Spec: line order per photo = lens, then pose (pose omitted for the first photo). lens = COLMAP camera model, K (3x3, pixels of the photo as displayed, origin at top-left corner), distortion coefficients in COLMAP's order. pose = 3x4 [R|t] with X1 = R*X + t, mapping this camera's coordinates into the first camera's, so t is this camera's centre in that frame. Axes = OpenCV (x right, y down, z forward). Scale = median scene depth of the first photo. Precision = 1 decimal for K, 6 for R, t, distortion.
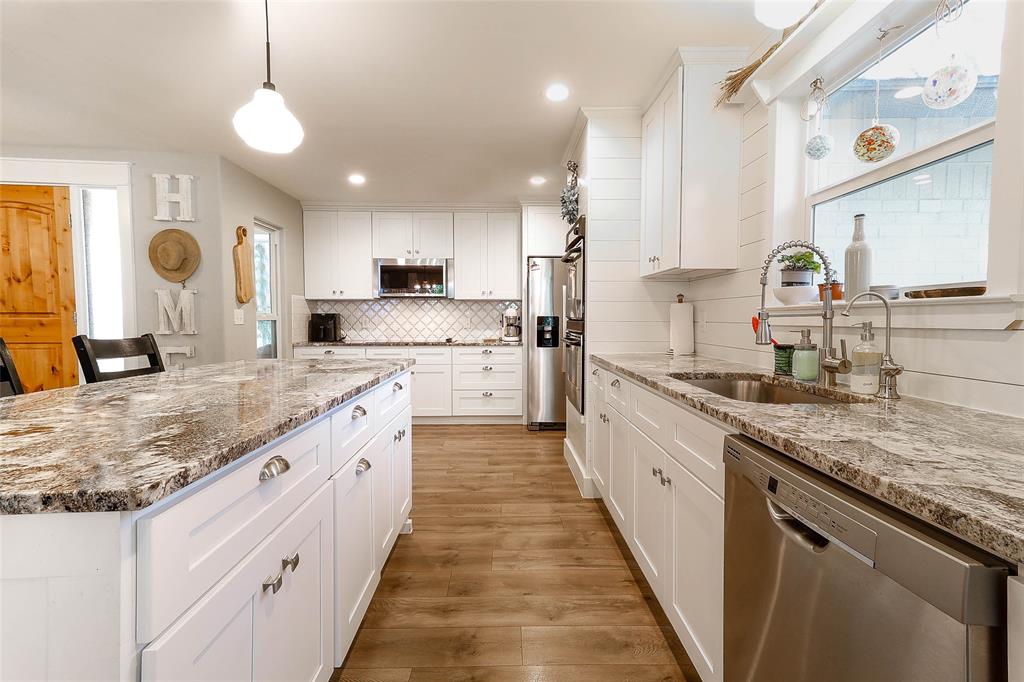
lens RADIAL K [[470.6, 0, 520.8], [0, 470.6, 333.8], [0, 0, 1]] dist [0.026905, 0.001820]
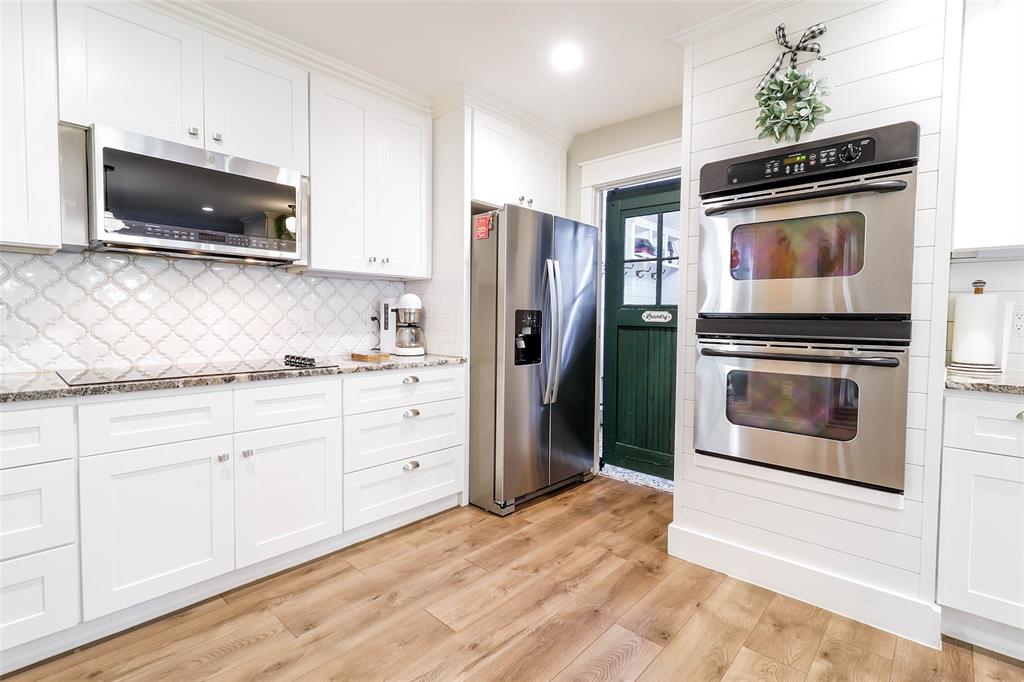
lens RADIAL K [[470.6, 0, 514.1], [0, 470.6, 334.0], [0, 0, 1]] dist [0.026905, 0.001820]
pose [[0.691597, -0.018387, 0.722050, -0.352642], [0.013466, 0.999830, 0.012563, -0.015052], [-0.722159, 0.001035, 0.691727, 0.579558]]
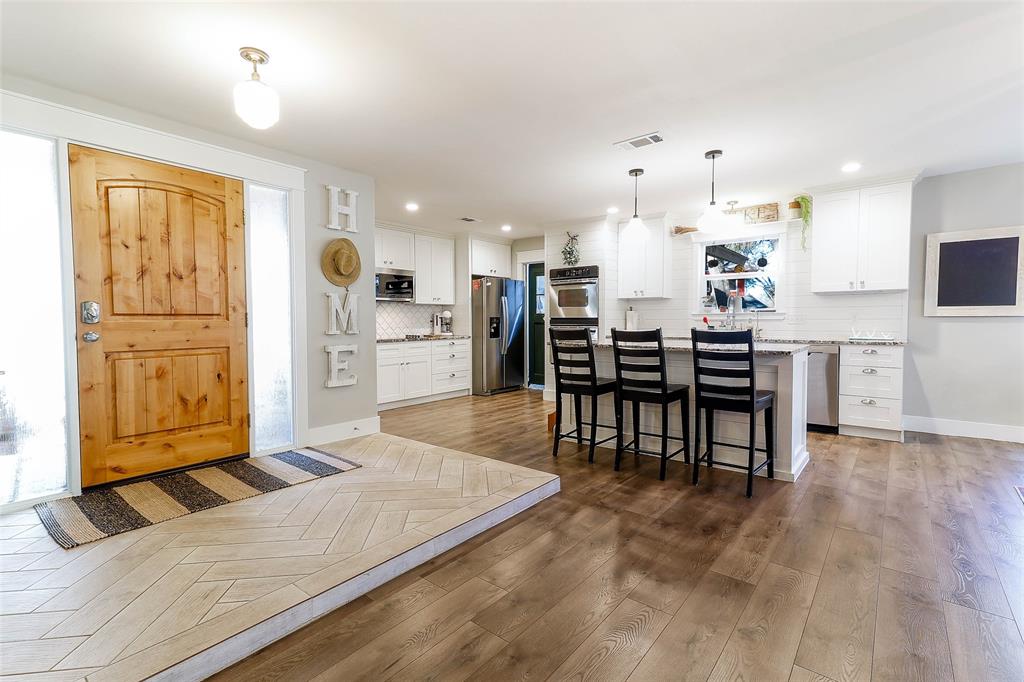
lens RADIAL K [[470.6, 0, 516.7], [0, 470.6, 337.0], [0, 0, 1]] dist [0.026905, 0.001820]
pose [[0.644369, -0.033367, 0.763986, -0.972410], [0.028837, 0.999397, 0.019327, -0.001543], [-0.764171, 0.009578, 0.644943, -0.003975]]
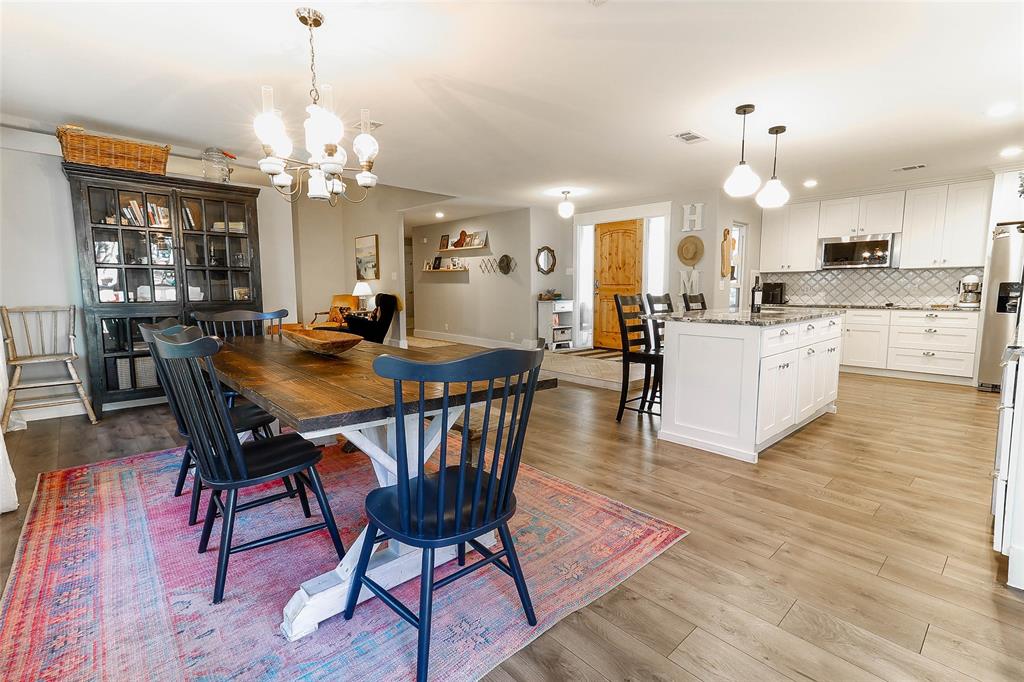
lens RADIAL K [[470.6, 0, 511.9], [0, 470.6, 335.7], [0, 0, 1]] dist [0.026905, 0.001820]
pose [[0.654572, 0.076358, -0.752134, 0.135153], [-0.024655, 0.996513, 0.079711, 0.019433], [0.755598, -0.033633, 0.654172, -0.485280]]
